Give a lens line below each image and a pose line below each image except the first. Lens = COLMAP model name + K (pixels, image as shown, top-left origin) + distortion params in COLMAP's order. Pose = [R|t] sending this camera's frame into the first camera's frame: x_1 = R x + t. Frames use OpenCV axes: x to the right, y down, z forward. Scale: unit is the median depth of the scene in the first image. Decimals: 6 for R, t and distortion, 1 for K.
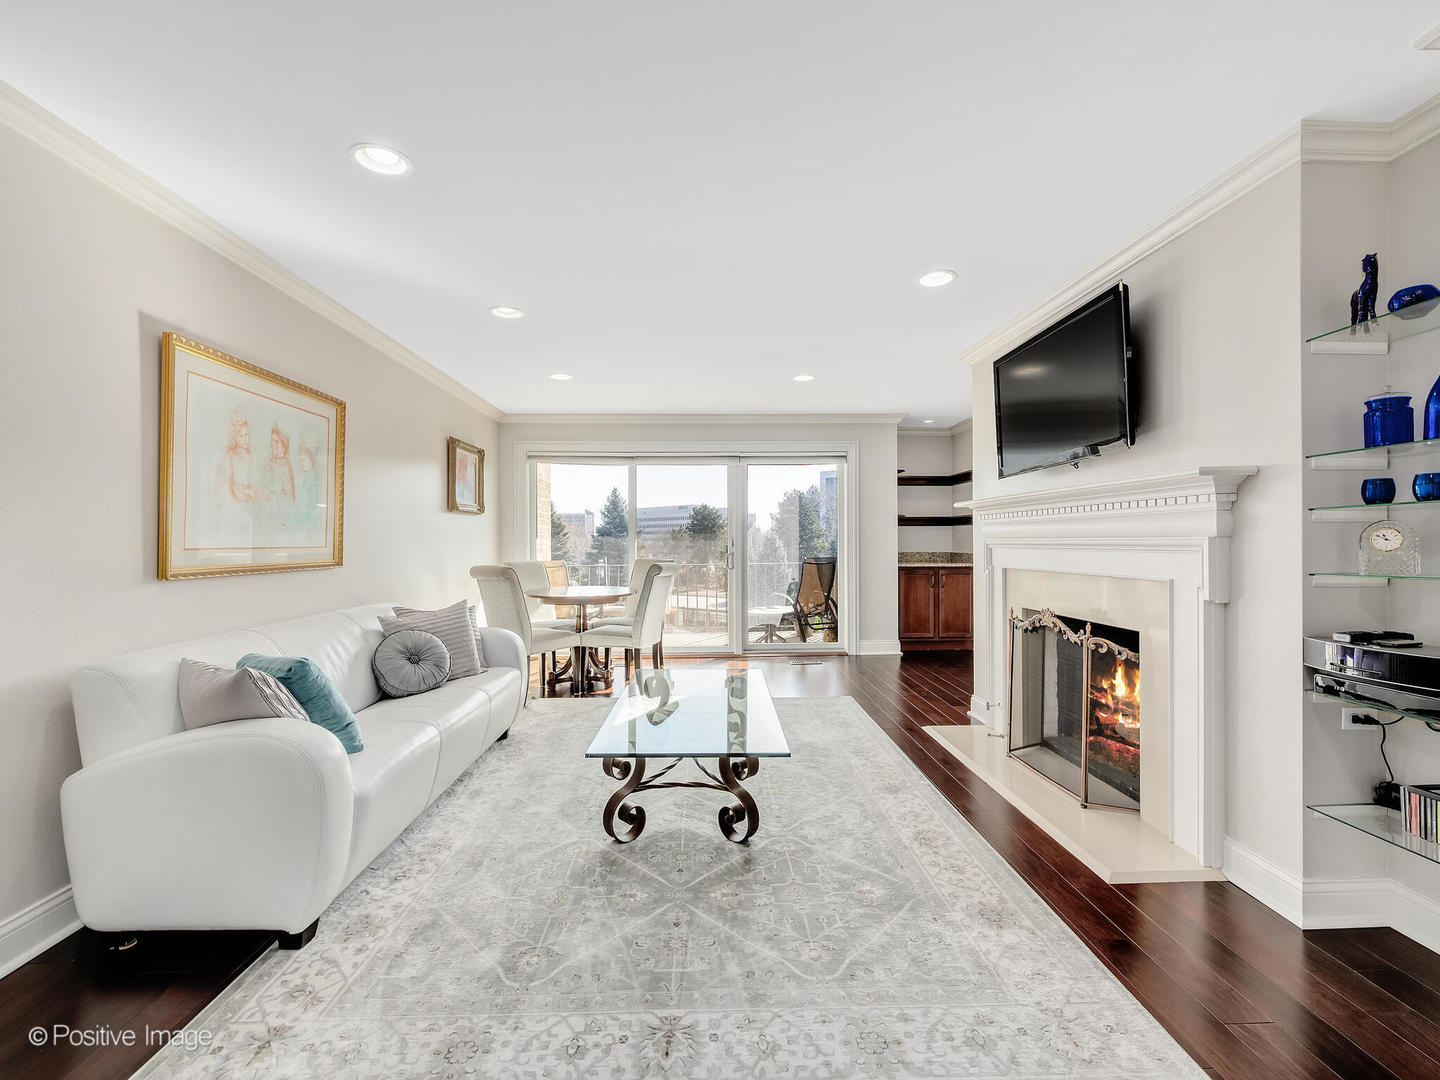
lens RADIAL K [[668.2, 0, 720.0], [0, 668.2, 540.0], [0, 0, 1]] dist [0.001346, 0.000032]
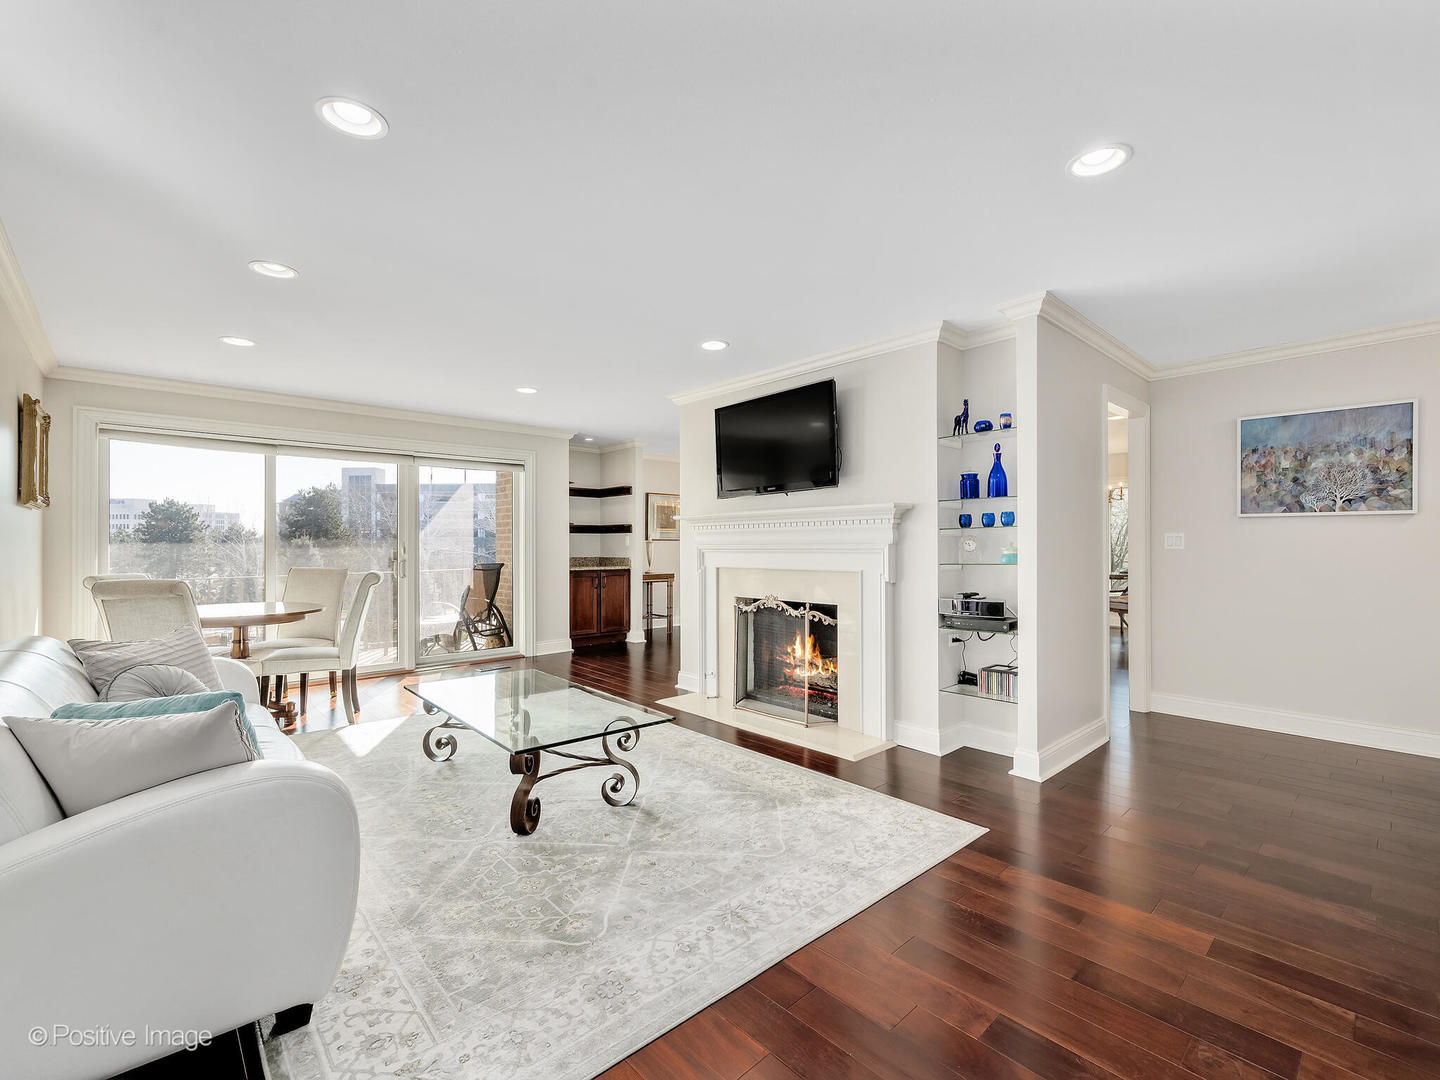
lens RADIAL K [[670.2, 0, 753.2], [0, 670.2, 541.6], [0, 0, 1]] dist [0.006251, 0.000109]
pose [[0.738179, 0.005194, 0.674585, -0.496122], [-0.000398, 0.999974, -0.007263, 0.001275], [-0.674605, 0.005093, 0.738161, -0.012770]]
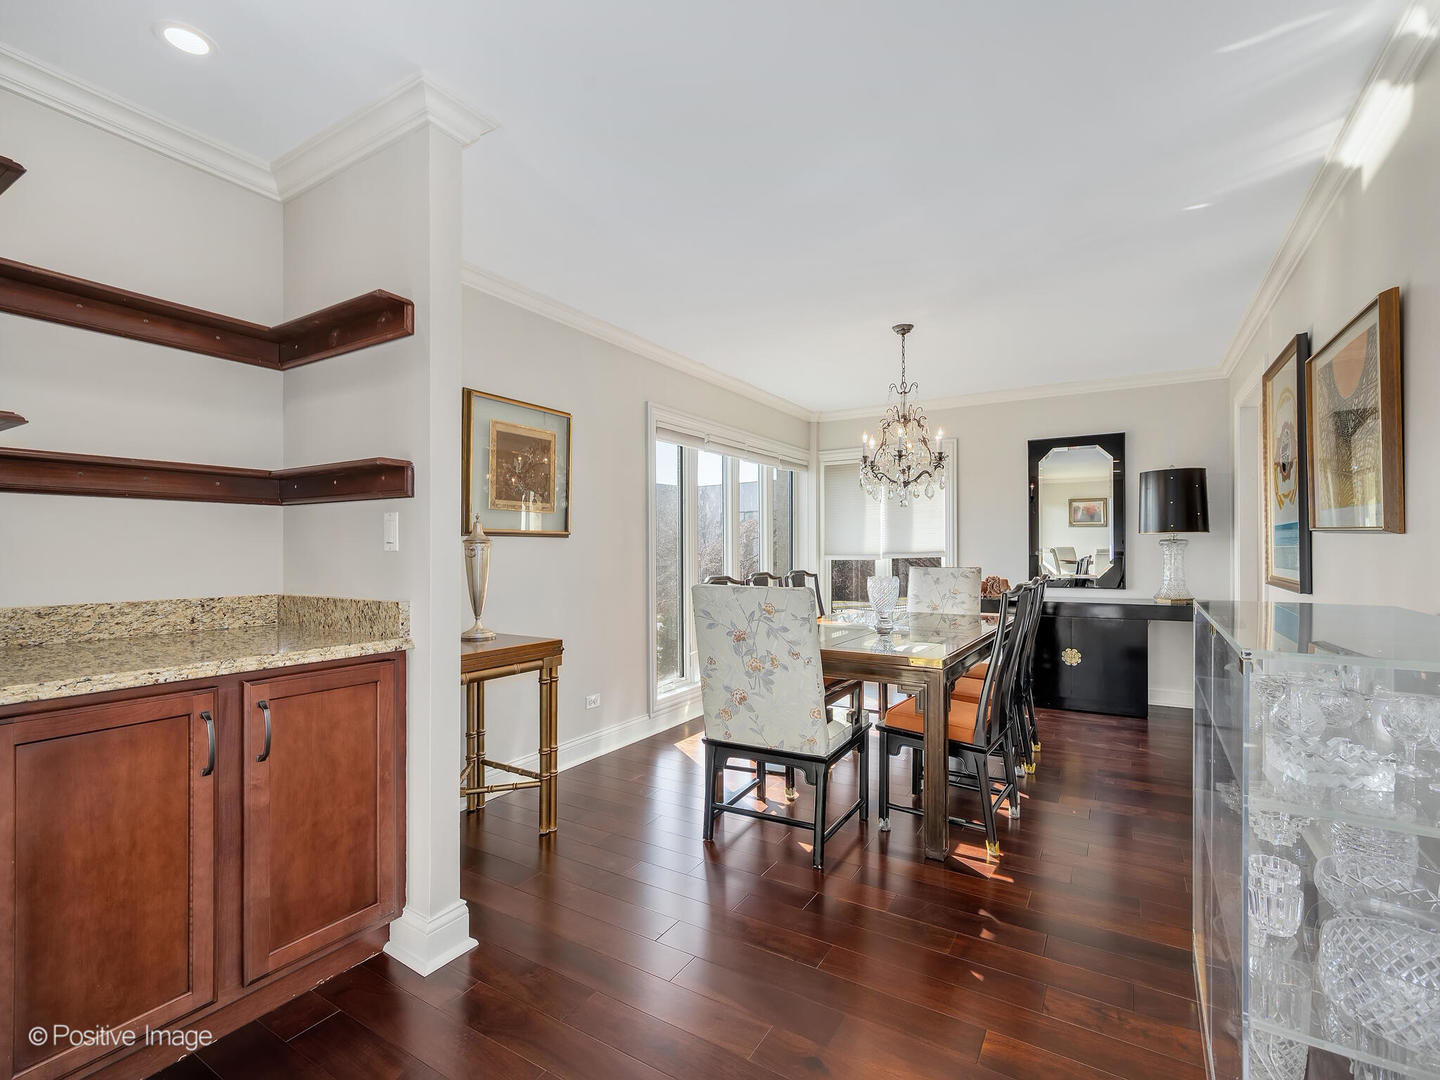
lens RADIAL K [[645.3, 0, 720.0], [0, 645.3, 540.0], [0, 0, 1]] dist [-0.001261, -0.000239]
pose [[0.548205, 0.011980, 0.836258, 0.471013], [0.003541, 0.999855, -0.016645, -0.002287], [-0.836337, 0.012086, 0.548083, 1.507153]]
